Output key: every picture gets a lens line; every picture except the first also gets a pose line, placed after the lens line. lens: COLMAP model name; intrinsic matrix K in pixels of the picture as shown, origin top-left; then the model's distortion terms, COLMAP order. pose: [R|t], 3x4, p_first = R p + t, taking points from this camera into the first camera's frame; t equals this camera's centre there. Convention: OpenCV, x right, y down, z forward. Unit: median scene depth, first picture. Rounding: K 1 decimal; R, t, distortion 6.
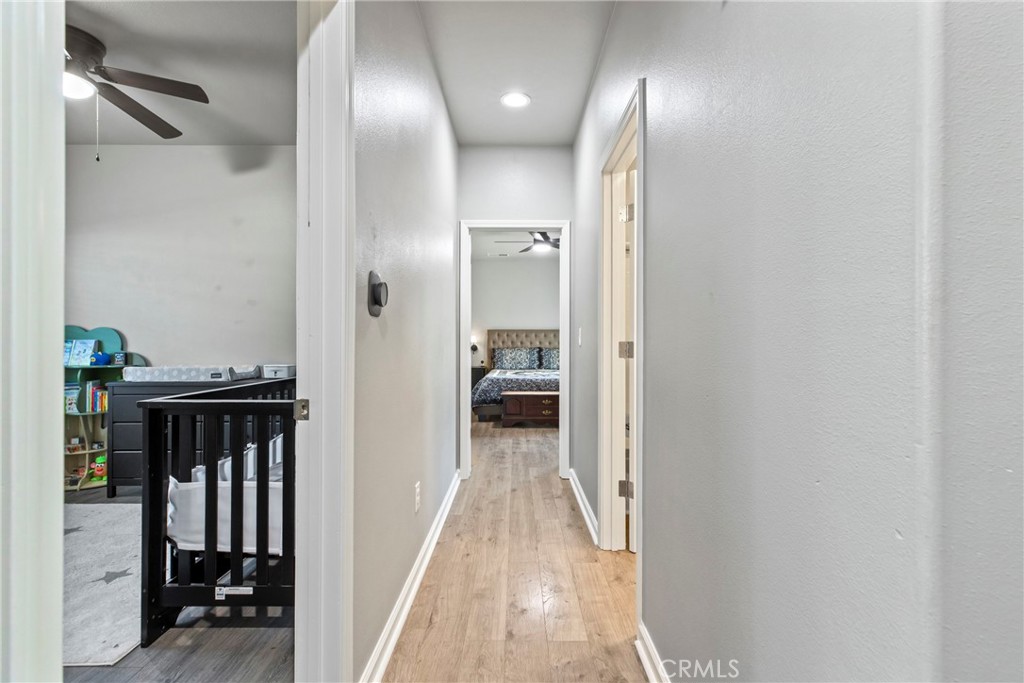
lens RADIAL K [[464.2, 0, 515.6], [0, 464.2, 338.0], [0, 0, 1]] dist [0.001274, 0.000144]
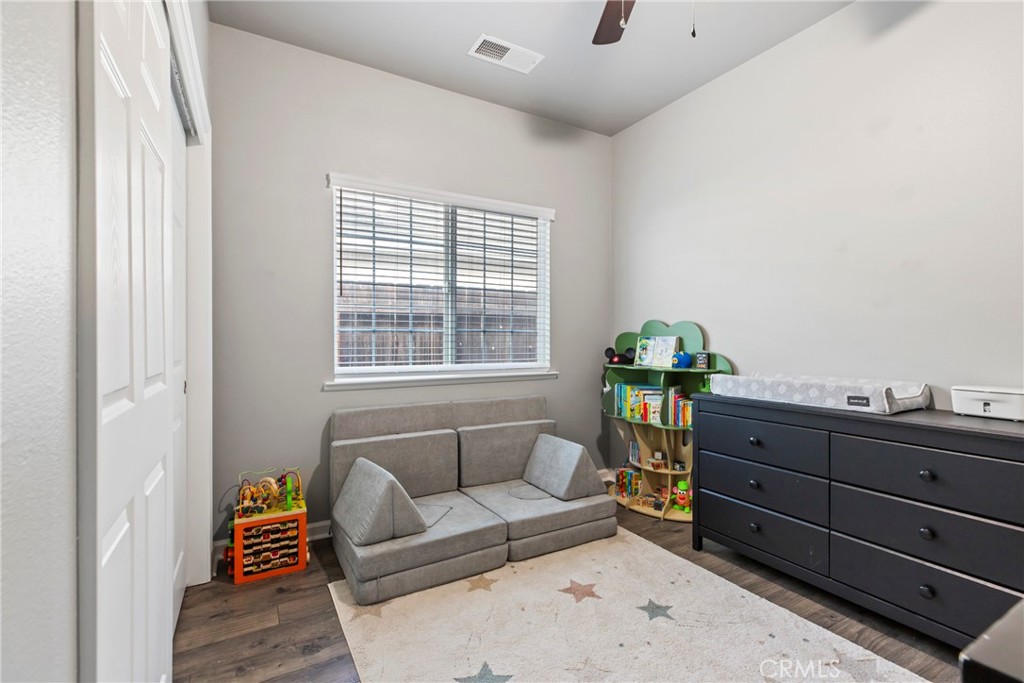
lens RADIAL K [[464.2, 0, 515.6], [0, 464.2, 338.0], [0, 0, 1]] dist [0.001274, 0.000144]
pose [[0.501221, -0.001768, -0.865318, -0.346188], [0.003756, 0.999993, 0.000133, 0.005380], [0.865311, -0.003317, 0.501224, 0.351868]]
